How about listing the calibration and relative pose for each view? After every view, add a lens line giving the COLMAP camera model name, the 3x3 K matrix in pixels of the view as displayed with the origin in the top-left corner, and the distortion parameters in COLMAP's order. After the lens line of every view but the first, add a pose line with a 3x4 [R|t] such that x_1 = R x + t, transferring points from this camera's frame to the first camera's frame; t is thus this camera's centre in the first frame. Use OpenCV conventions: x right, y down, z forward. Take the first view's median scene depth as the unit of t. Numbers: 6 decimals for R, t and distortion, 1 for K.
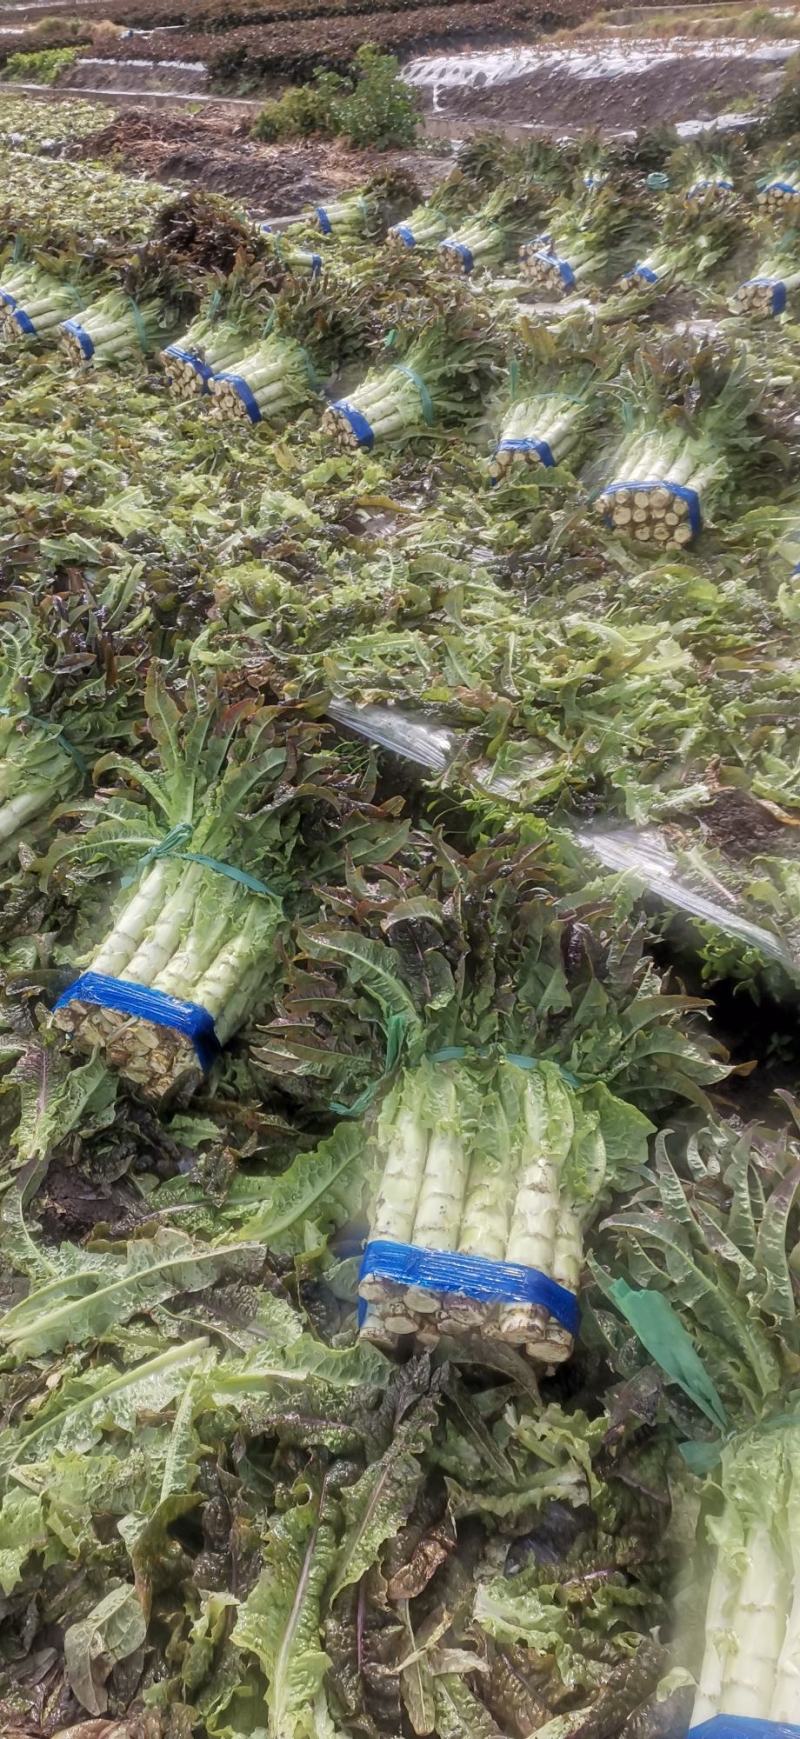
lens RADIAL K [[1212.2, 0, 400.0], [0, 1212.2, 869.5], [0, 0, 1]] dist [-0.002660, -0.007358]
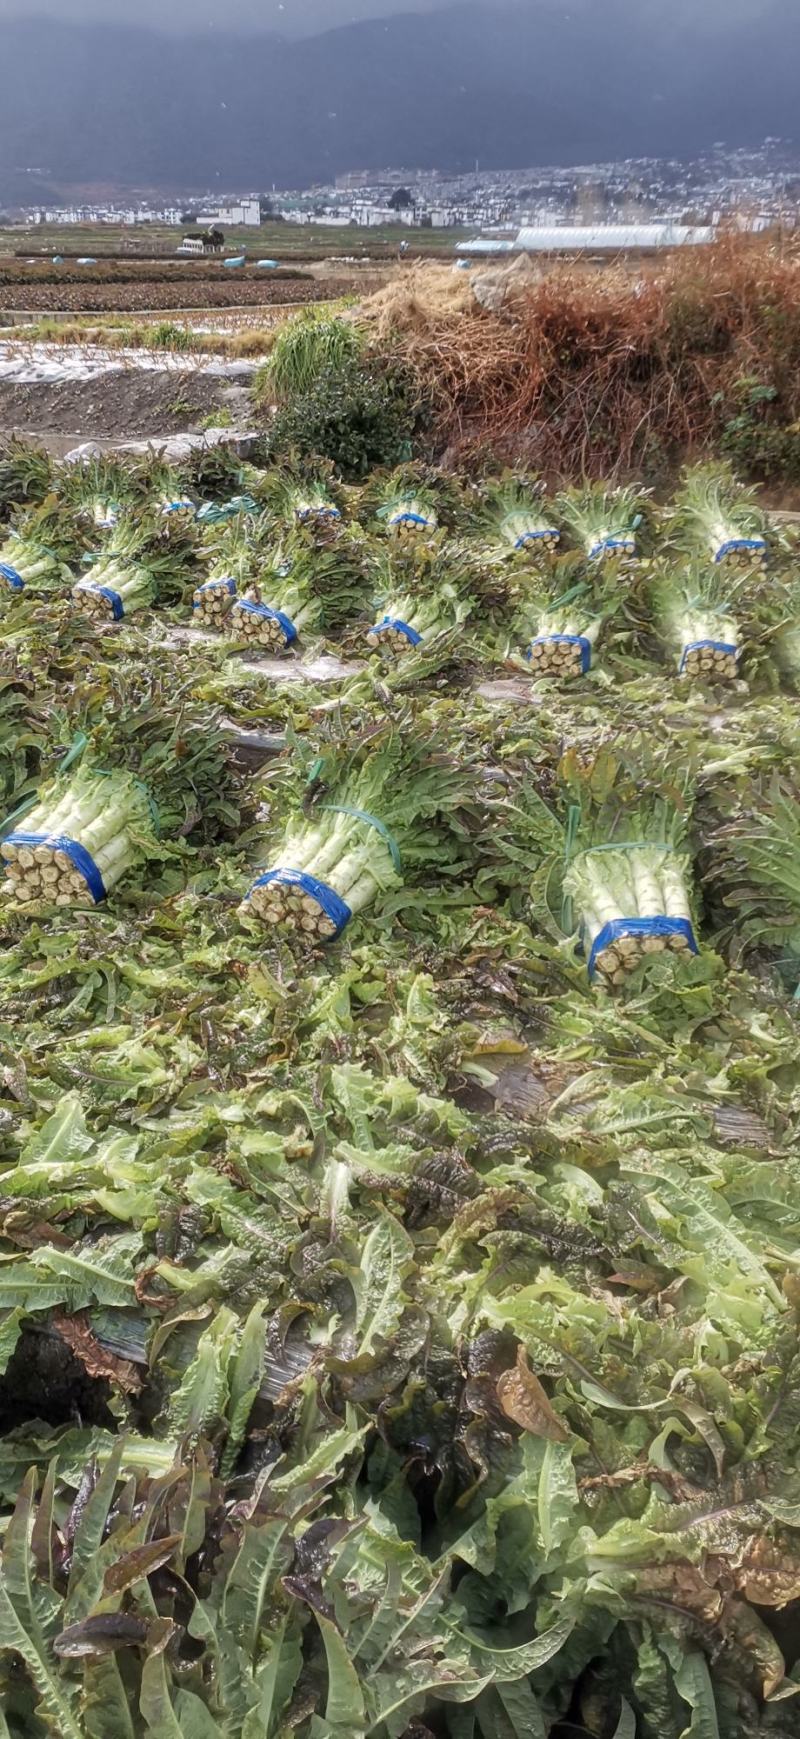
lens RADIAL K [[1212.2, 0, 400.0], [0, 1212.2, 869.5], [0, 0, 1]] dist [-0.002660, -0.007358]
pose [[0.850486, -0.152024, 0.503550, -0.242954], [0.242188, 0.962988, -0.118319, -0.209894], [-0.466925, 0.222582, 0.855826, 0.279882]]
